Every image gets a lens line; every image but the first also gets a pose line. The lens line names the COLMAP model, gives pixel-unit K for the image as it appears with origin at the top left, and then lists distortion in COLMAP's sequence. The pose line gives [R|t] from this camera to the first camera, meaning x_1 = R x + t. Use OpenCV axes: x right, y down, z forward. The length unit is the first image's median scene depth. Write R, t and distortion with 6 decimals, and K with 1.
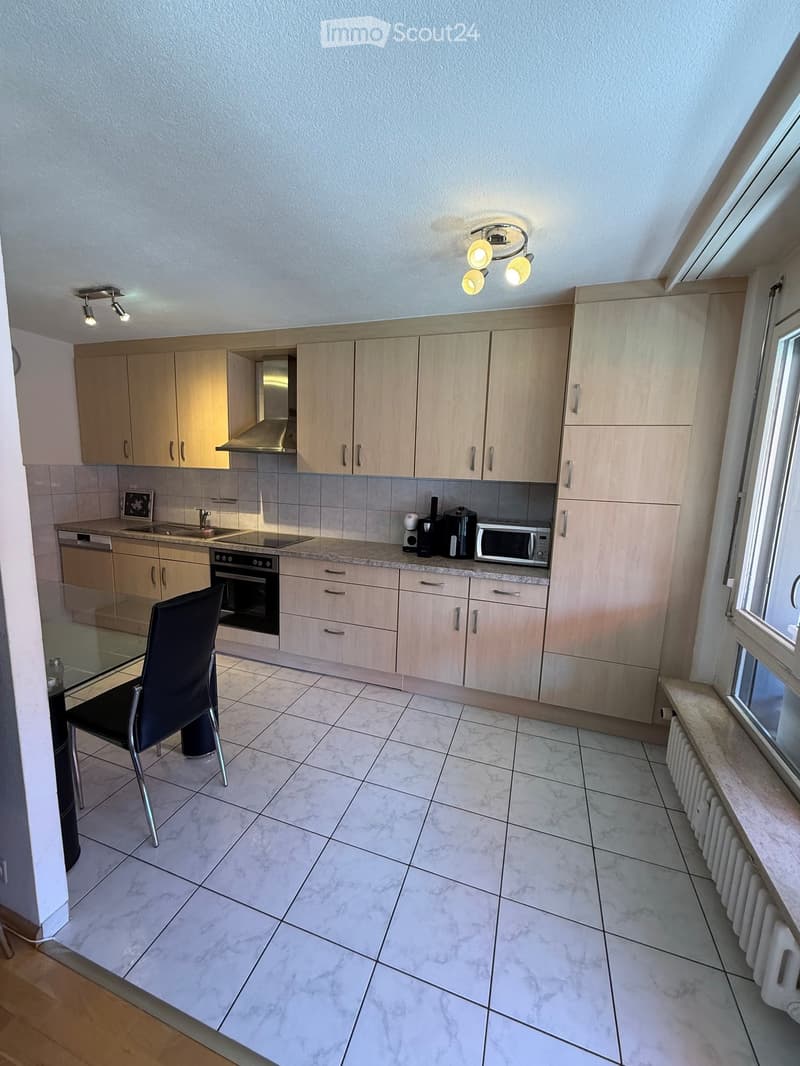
lens RADIAL K [[424.2, 0, 401.5], [0, 424.2, 532.8], [0, 0, 1]] dist [-0.000926, 0.000951]
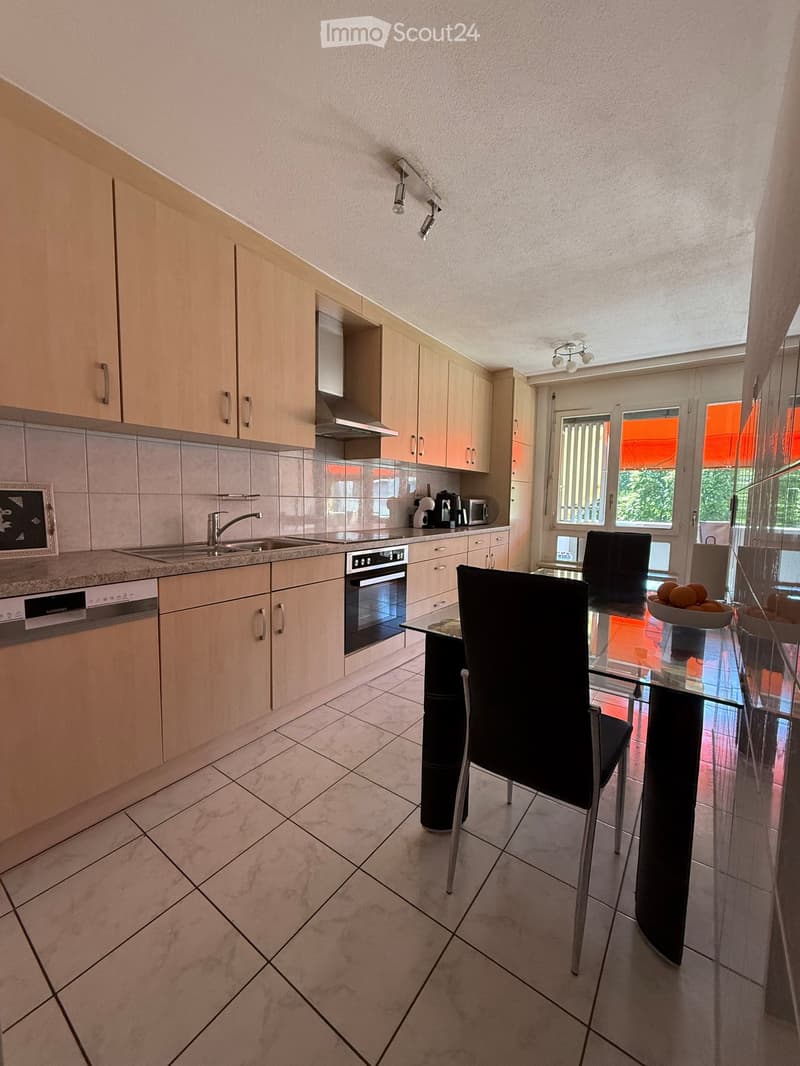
lens RADIAL K [[424.2, 0, 394.8], [0, 424.2, 530.6], [0, 0, 1]] dist [-0.000926, 0.000951]
pose [[0.291741, -0.099112, 0.951348, -1.294542], [0.141547, 0.988139, 0.059538, -0.040594], [-0.945966, 0.117291, 0.302310, 0.789017]]
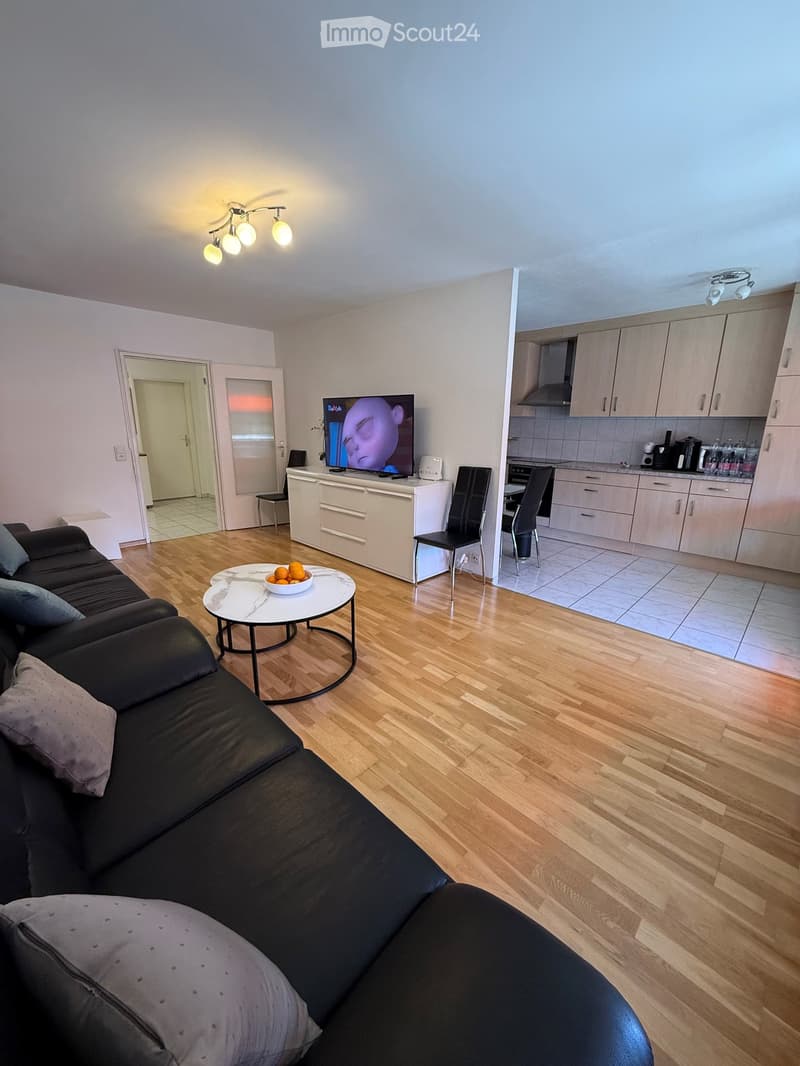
lens RADIAL K [[424.2, 0, 401.4], [0, 424.2, 527.5], [0, 0, 1]] dist [-0.000926, 0.000951]
pose [[0.897389, 0.084732, -0.433028, -0.098124], [-0.051287, 0.994767, 0.088365, 0.181863], [0.438249, -0.057089, 0.897039, -0.813692]]
